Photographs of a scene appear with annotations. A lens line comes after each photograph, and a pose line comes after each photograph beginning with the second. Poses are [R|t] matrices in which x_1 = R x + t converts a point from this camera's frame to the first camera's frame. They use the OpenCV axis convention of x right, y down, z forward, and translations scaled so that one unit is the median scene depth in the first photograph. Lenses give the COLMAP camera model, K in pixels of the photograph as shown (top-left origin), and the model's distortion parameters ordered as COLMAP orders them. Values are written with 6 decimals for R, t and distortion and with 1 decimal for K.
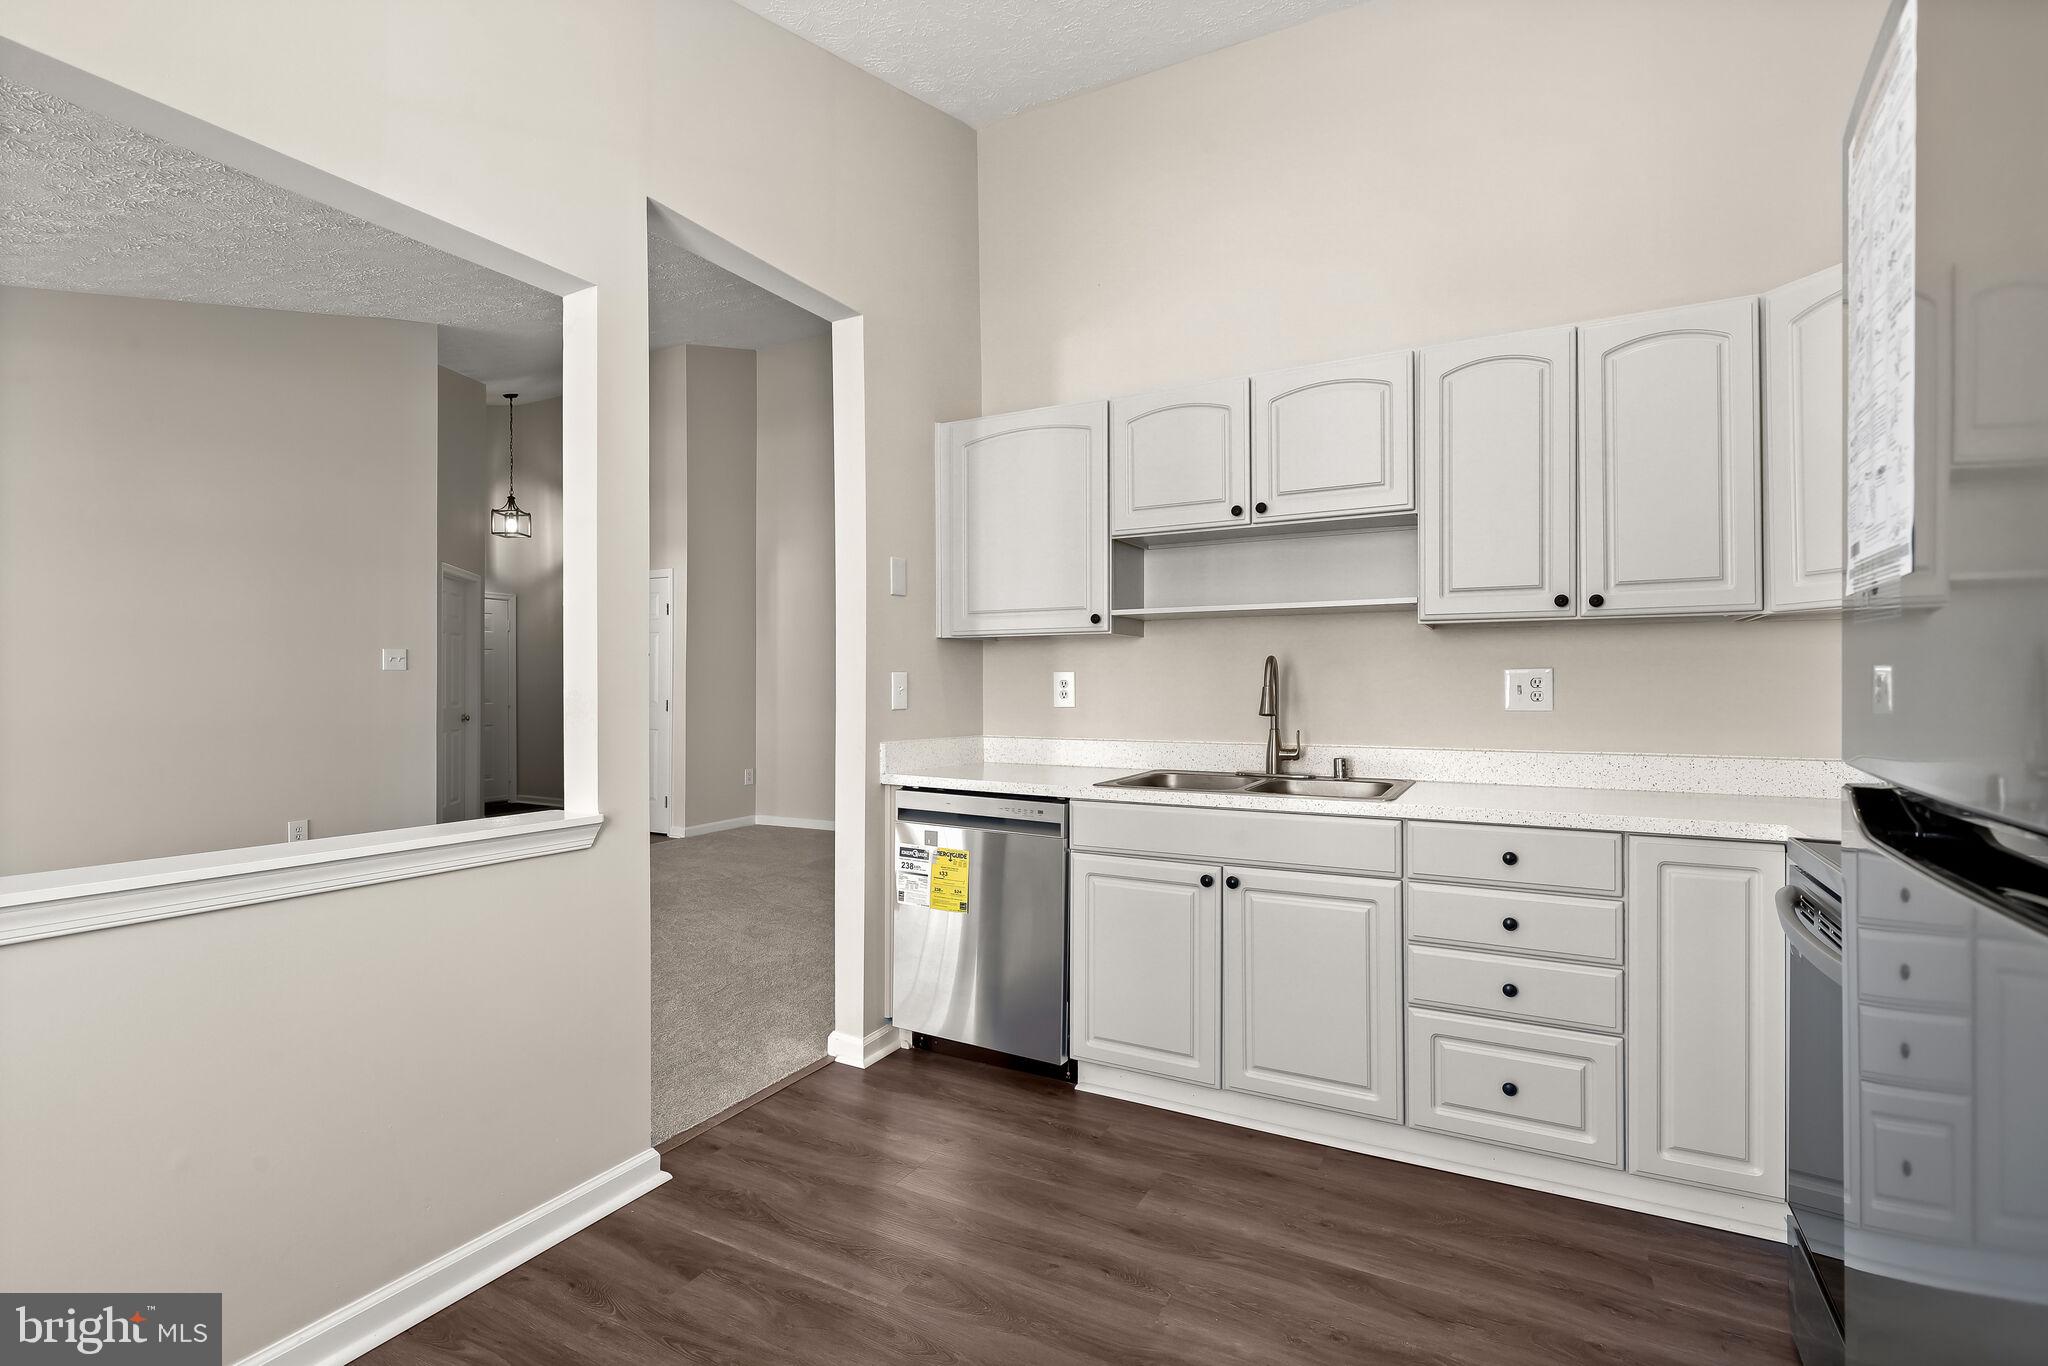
lens RADIAL K [[937.5, 0, 1014.2], [0, 937.5, 676.6], [0, 0, 1]] dist [0.000020, 0.000271]
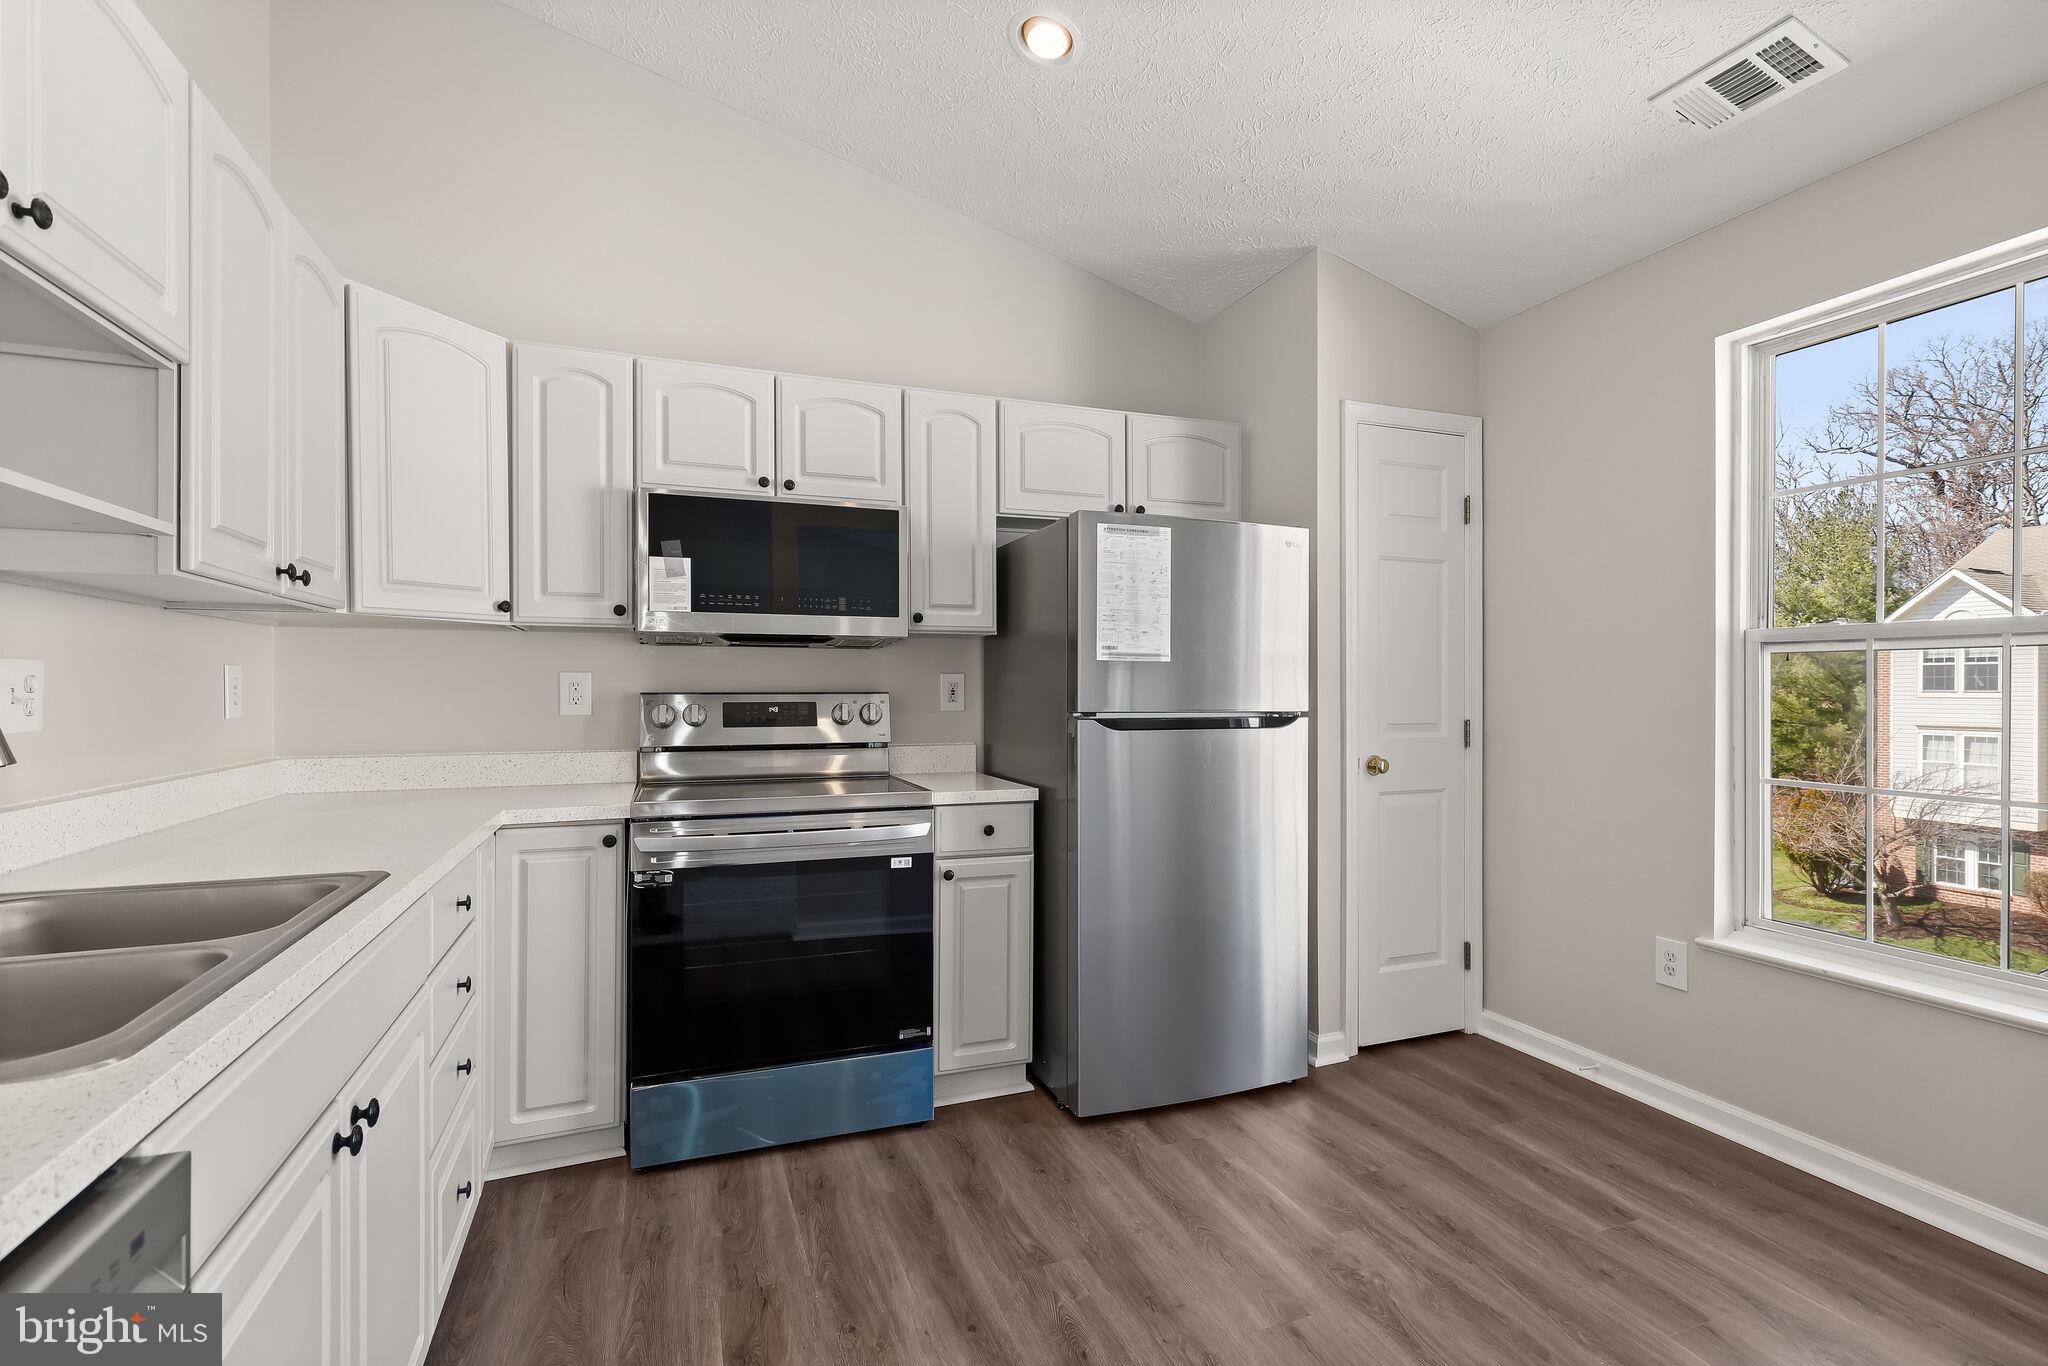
lens RADIAL K [[937.5, 0, 1042.7], [0, 937.5, 686.9], [0, 0, 1]] dist [0.000020, 0.000271]
pose [[-0.777402, 0.002040, 0.629001, -0.315486], [-0.004525, 0.999951, -0.008835, 0.011436], [-0.628988, -0.009715, -0.777354, 1.146792]]
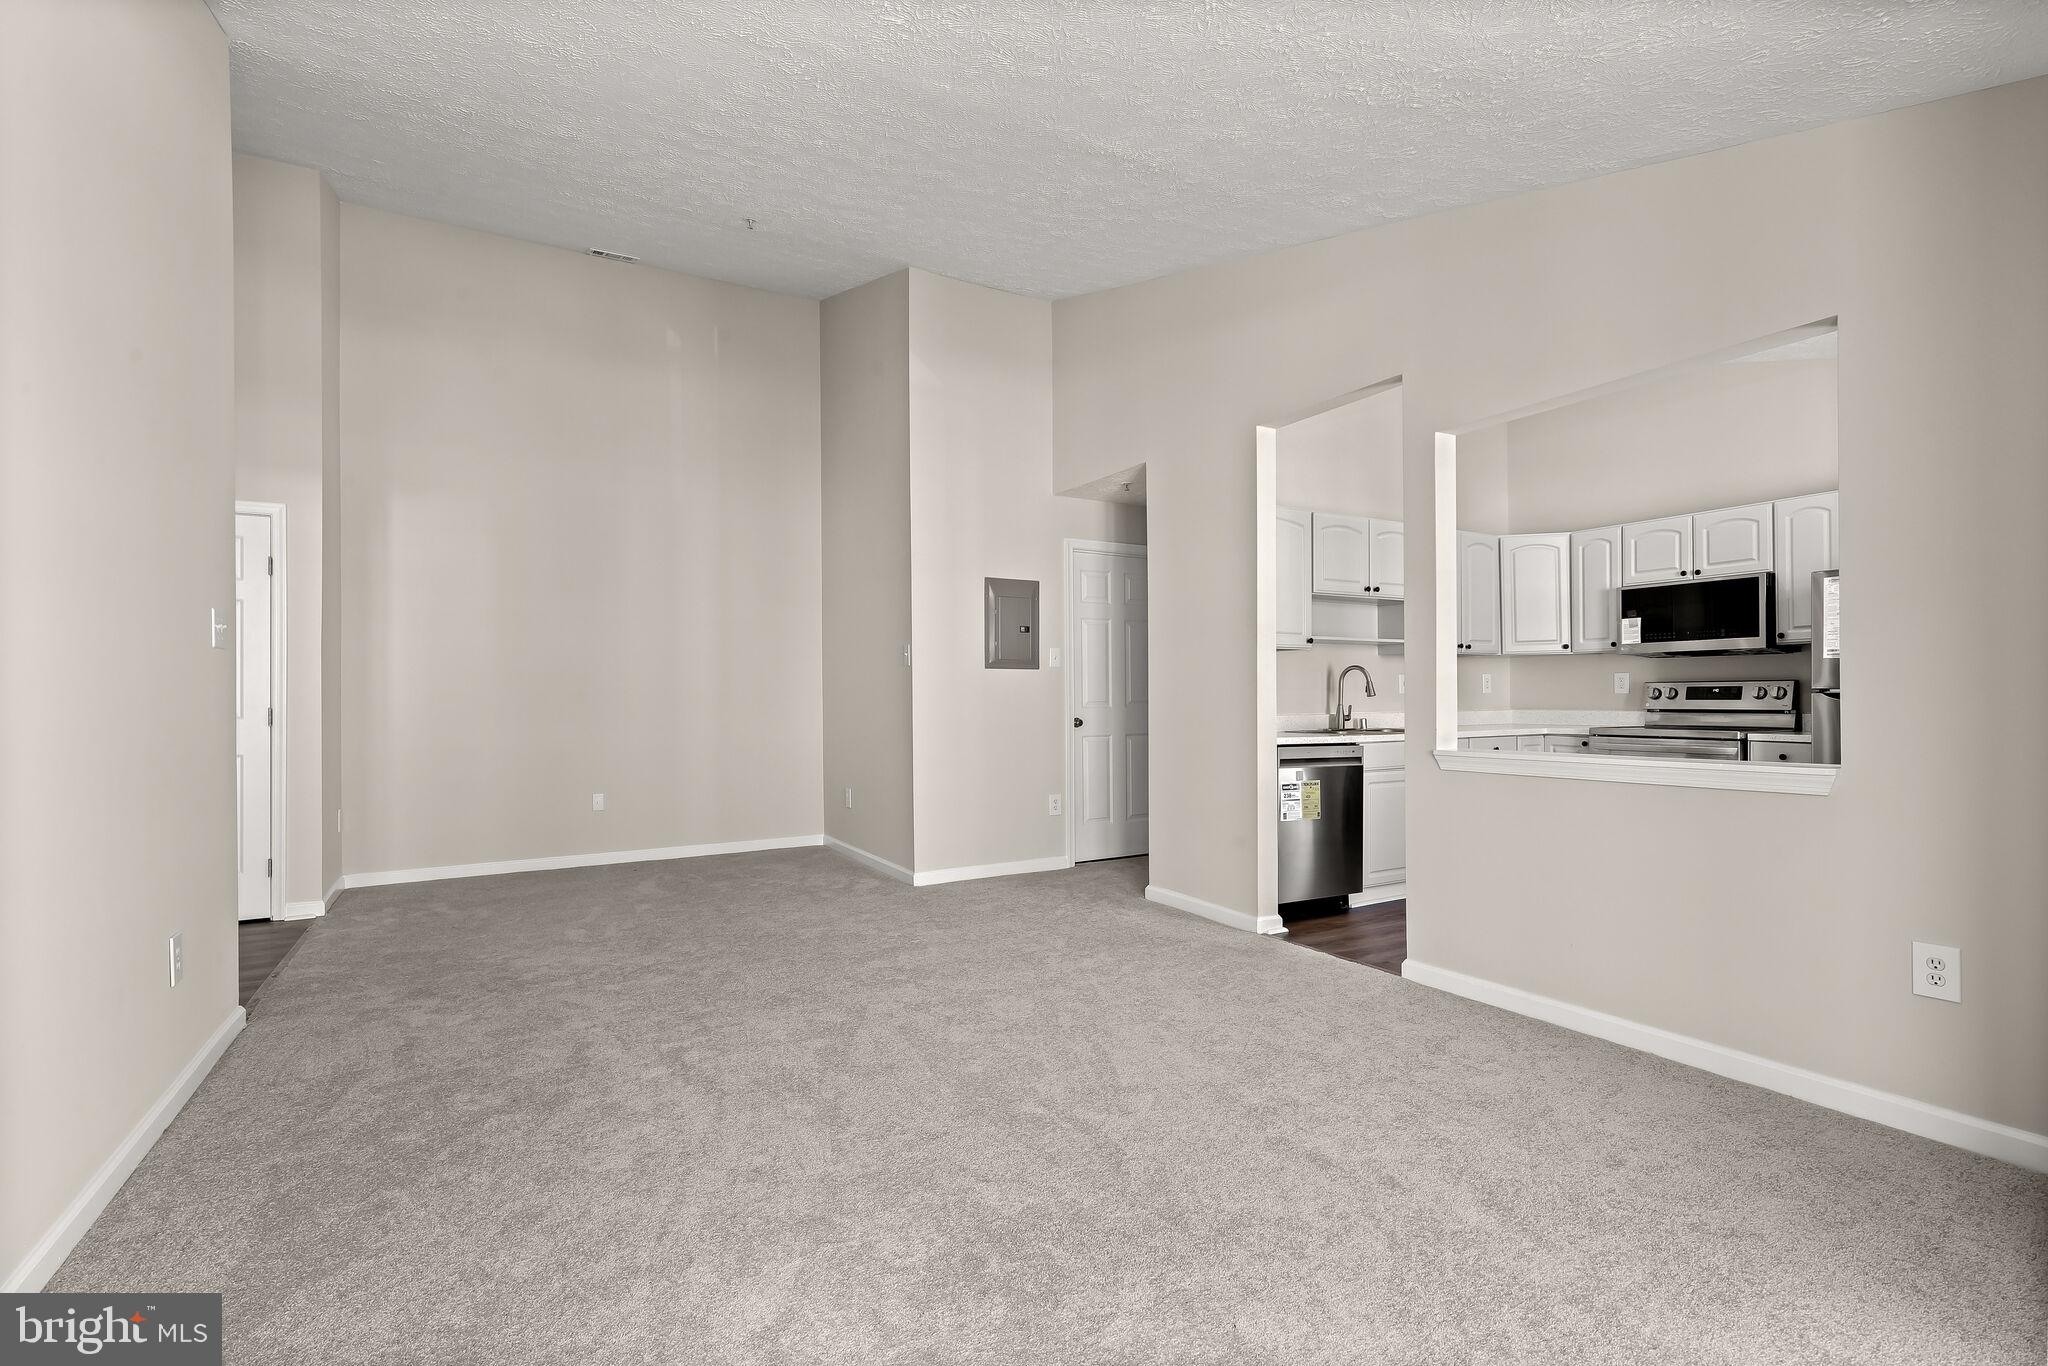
lens RADIAL K [[937.5, 0, 1022.8], [0, 937.5, 693.4], [0, 0, 1]] dist [0.000020, 0.000271]
pose [[0.519960, -0.000087, 0.854191, -1.982202], [-0.001838, 0.999998, 0.001221, 0.038465], [-0.854189, -0.002205, 0.519959, 0.679168]]
